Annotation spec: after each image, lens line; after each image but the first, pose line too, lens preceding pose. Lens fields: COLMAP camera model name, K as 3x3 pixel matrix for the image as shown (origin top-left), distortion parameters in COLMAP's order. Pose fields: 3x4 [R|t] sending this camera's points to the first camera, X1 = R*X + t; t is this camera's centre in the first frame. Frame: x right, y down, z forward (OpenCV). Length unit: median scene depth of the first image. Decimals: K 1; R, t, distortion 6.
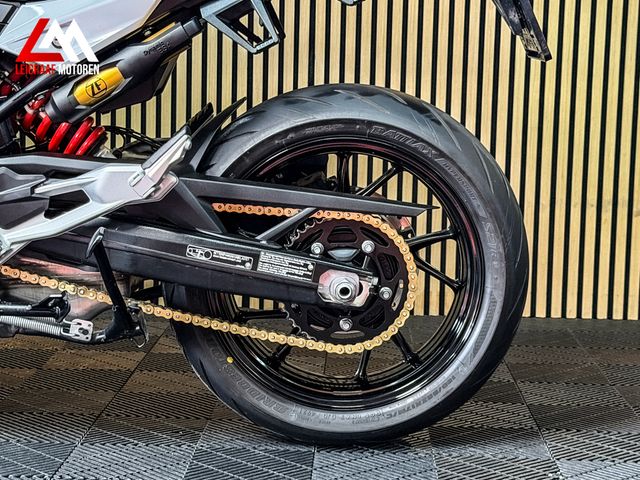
lens RADIAL K [[1369.5, 0, 319.5], [0, 1369.5, 265.6], [0, 0, 1]] dist [0.030578, 0.360038]
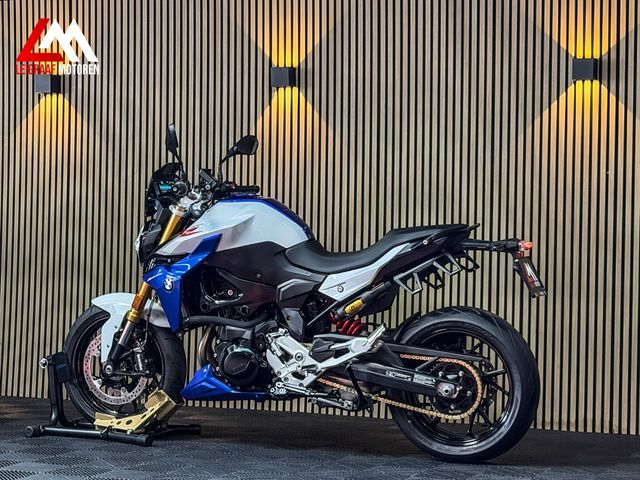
lens RADIAL K [[1413.0, 0, 320.0], [0, 1413.0, 240.0], [0, 0, 1]] dist [0.049922, 0.090588]
pose [[0.931258, -0.008081, -0.364270, 0.711858], [-0.047836, 0.988389, -0.144218, 0.123964], [0.361206, 0.151730, 0.920059, -1.408436]]
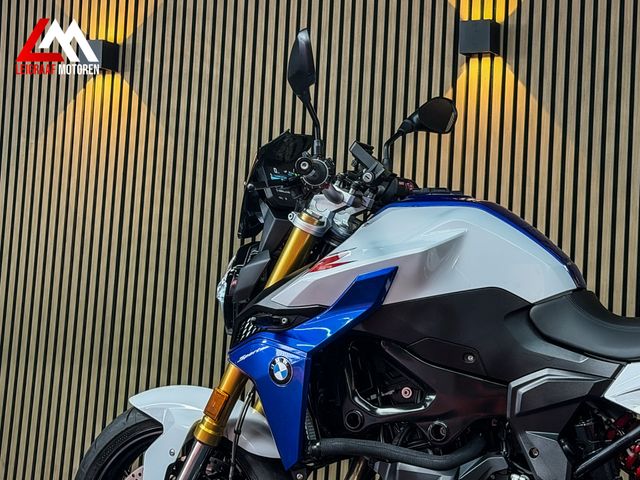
lens RADIAL K [[1423.0, 0, 320.4], [0, 1423.0, 221.5], [0, 0, 1]] dist [0.092518, 0.331086]
pose [[0.904415, -0.010346, -0.426529, 0.070105], [-0.096867, 0.968620, -0.228892, 0.000311], [0.415513, 0.248330, 0.875032, -0.216561]]
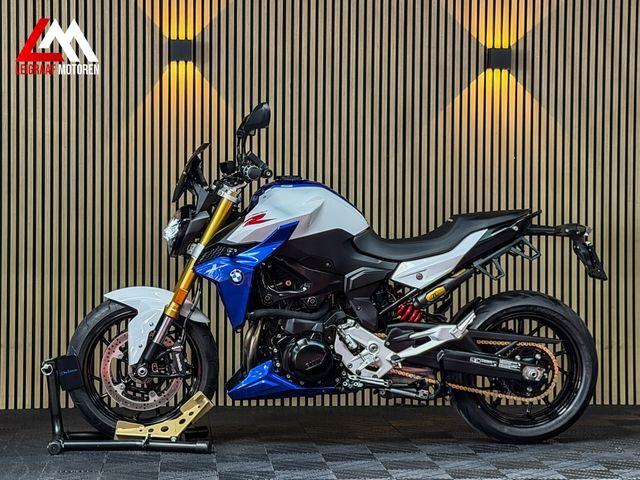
lens RADIAL K [[1413.0, 0, 320.0], [0, 1413.0, 240.0], [0, 0, 1]] dist [0.049922, 0.090588]
pose [[0.993857, -0.015060, 0.109640, -0.630510], [0.029208, 0.991266, -0.128602, 0.093921], [-0.106746, 0.131014, 0.985617, -1.488712]]
